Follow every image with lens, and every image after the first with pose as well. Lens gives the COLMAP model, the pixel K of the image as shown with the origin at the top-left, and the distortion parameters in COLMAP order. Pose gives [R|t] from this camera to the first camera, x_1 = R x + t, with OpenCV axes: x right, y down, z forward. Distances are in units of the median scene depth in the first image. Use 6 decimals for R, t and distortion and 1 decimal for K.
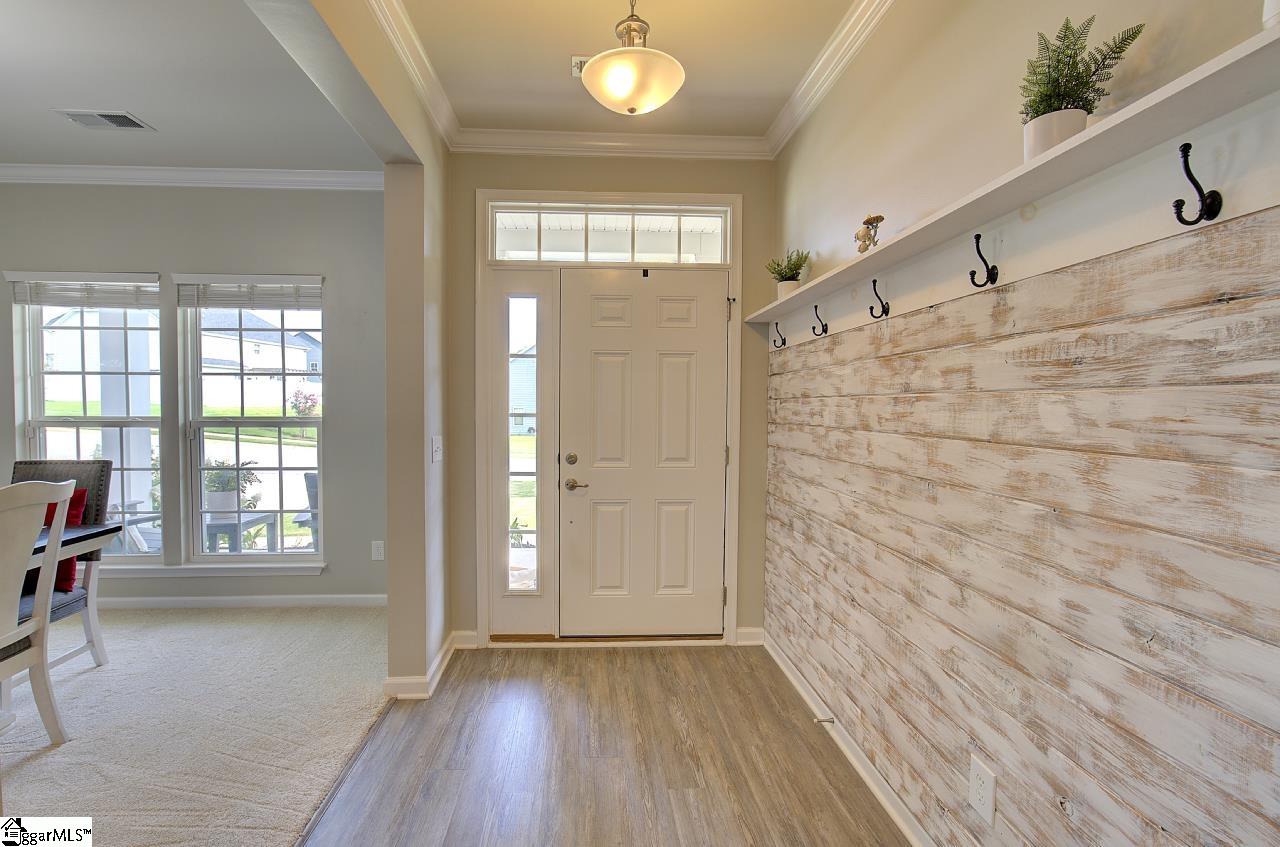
lens RADIAL K [[582.0, 0, 640.0], [0, 582.0, 423.5], [0, 0, 1]] dist [-0.002111, -0.000033]
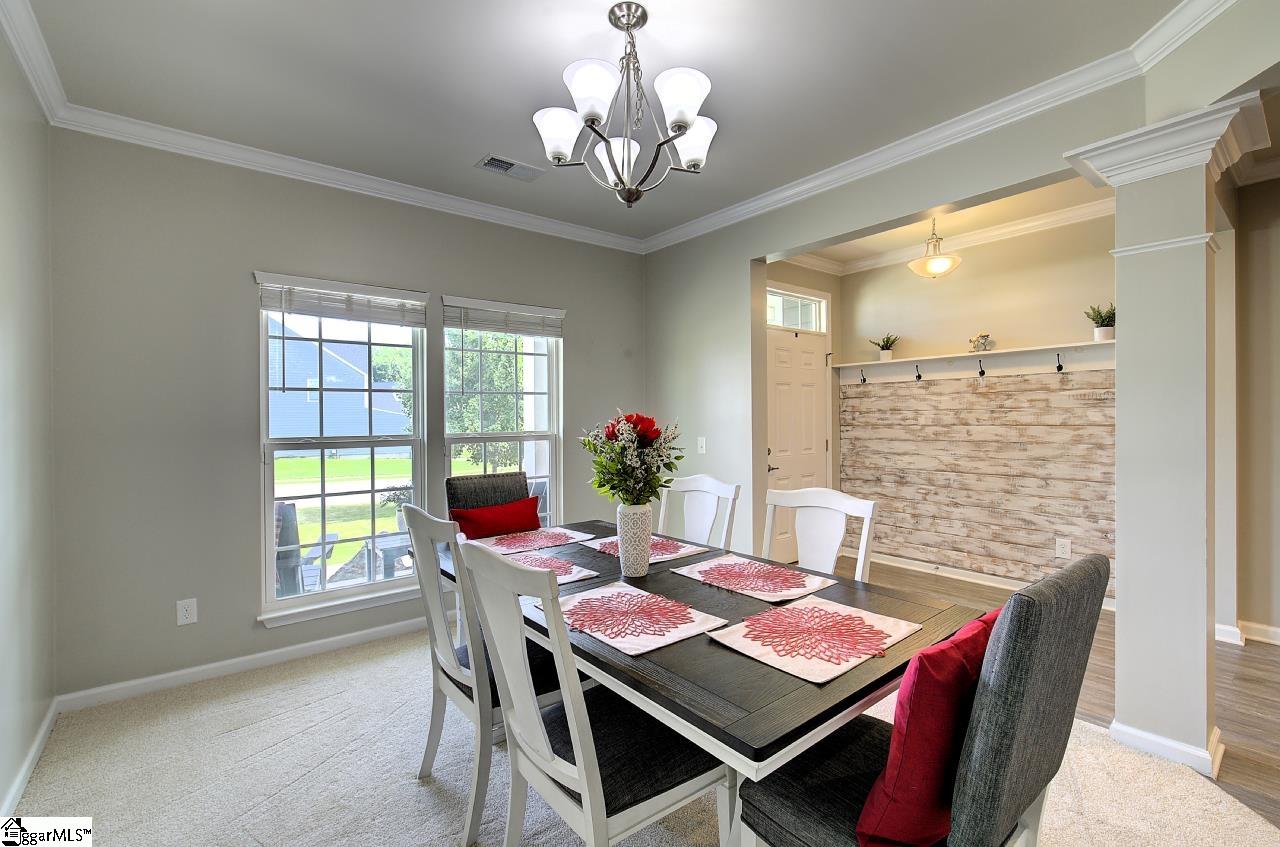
lens RADIAL K [[569.6, 0, 644.0], [0, 569.6, 419.3], [0, 0, 1]] dist [-0.001740, -0.000244]
pose [[0.804120, -0.015715, 0.594260, -2.321922], [0.033645, 0.999251, -0.019103, -0.013315], [-0.593515, 0.035355, 0.804046, -0.031535]]
